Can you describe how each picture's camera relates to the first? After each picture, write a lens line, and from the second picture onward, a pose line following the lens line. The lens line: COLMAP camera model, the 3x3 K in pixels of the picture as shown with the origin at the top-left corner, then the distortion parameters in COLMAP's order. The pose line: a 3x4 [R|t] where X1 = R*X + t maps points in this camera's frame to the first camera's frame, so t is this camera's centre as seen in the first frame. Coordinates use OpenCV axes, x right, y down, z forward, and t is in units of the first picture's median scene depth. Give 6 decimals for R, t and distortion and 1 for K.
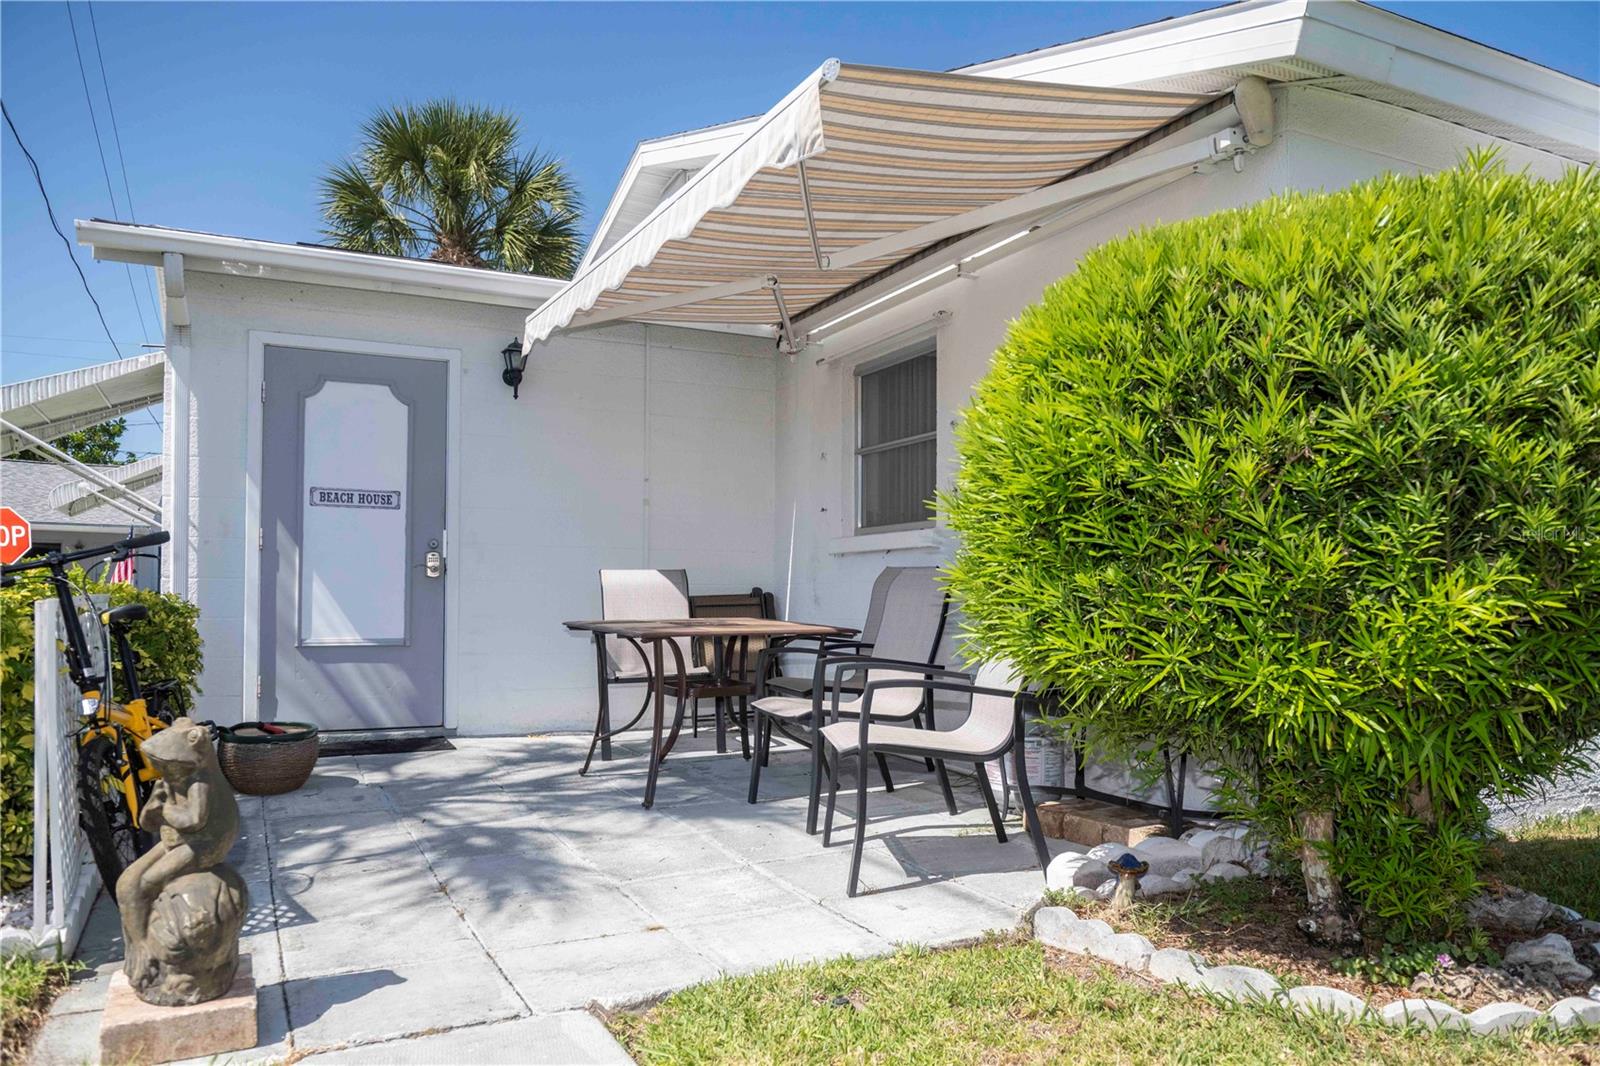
lens RADIAL K [[1088.6, 0, 796.5], [0, 1088.6, 573.4], [0, 0, 1]] dist [-0.005027, -0.003577]
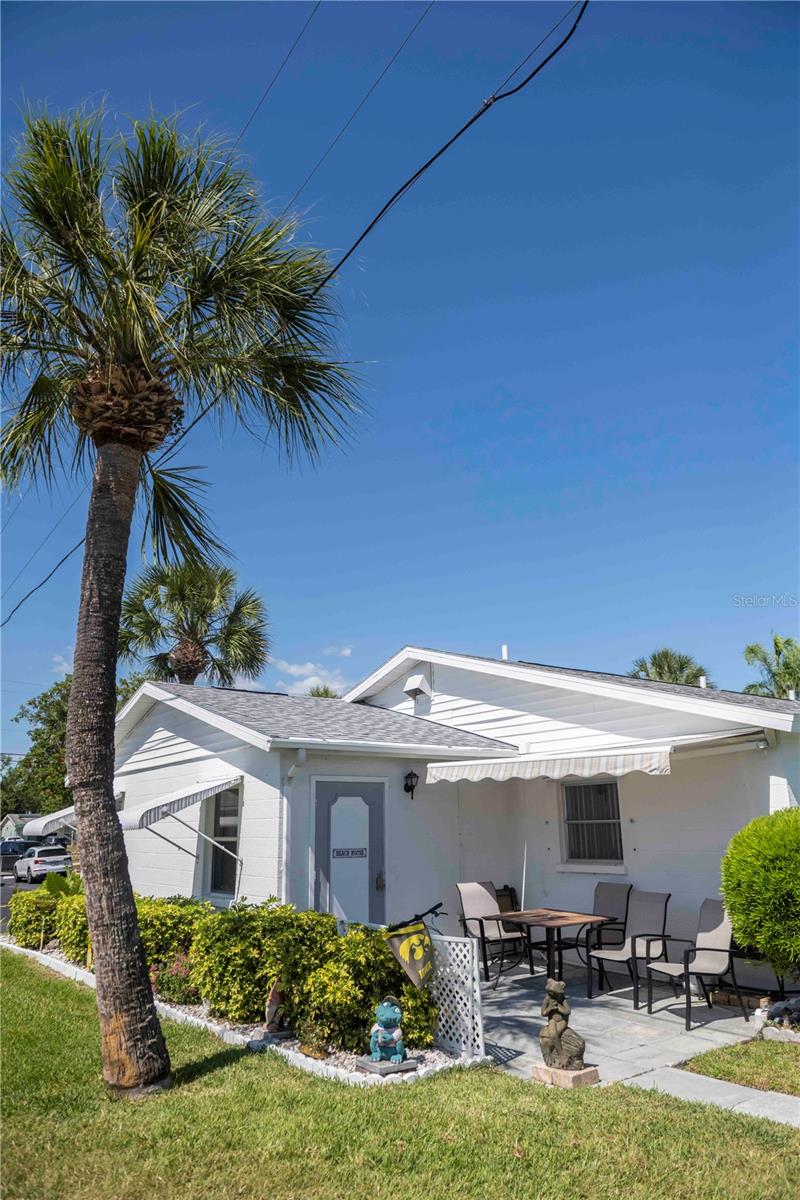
lens RADIAL K [[816.4, 0, 400.0], [0, 816.4, 600.0], [0, 0, 1]] dist [-0.005027, -0.003577]
pose [[0.982047, 0.032302, 0.185851, -1.081746], [0.014002, 0.970029, -0.242586, -0.278658], [-0.188117, 0.240833, 0.952161, -1.112828]]
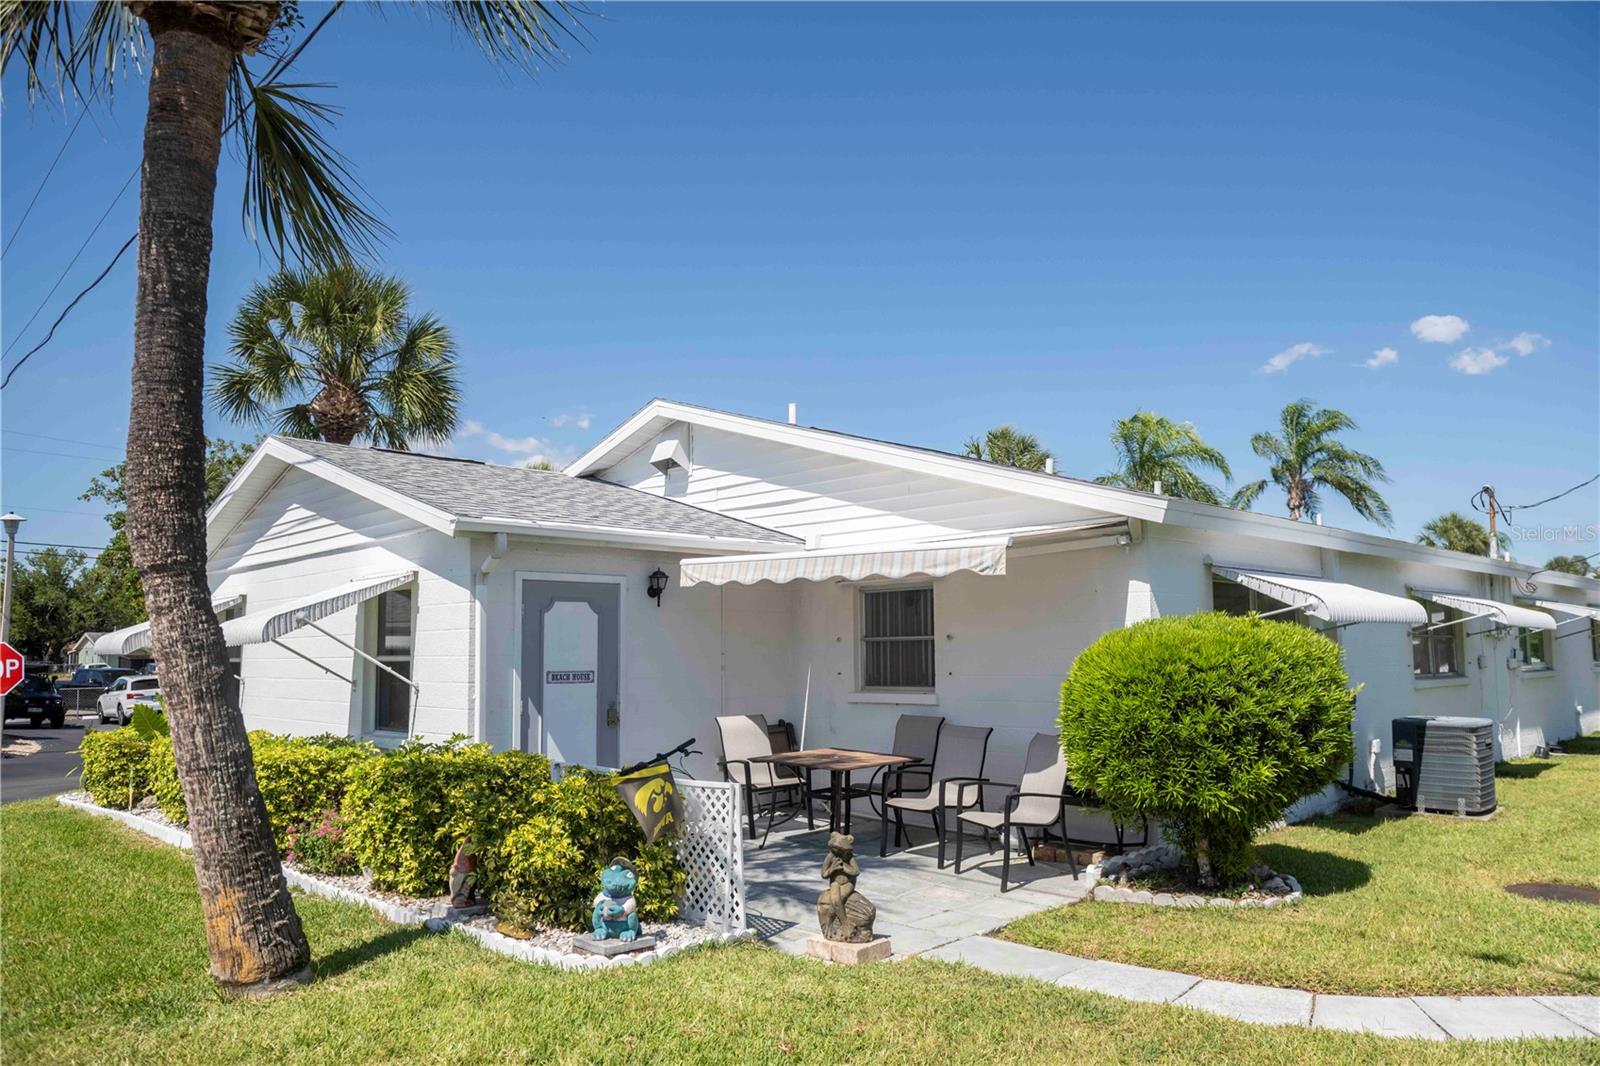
lens RADIAL K [[1106.7, 0, 799.3], [0, 1106.7, 550.2], [0, 0, 1]] dist [-0.004964, -0.003902]
pose [[0.946939, 0.015873, 0.321022, -1.054526], [0.005236, 0.997885, -0.064788, -0.252309], [-0.321372, 0.063031, 0.944853, -1.025011]]
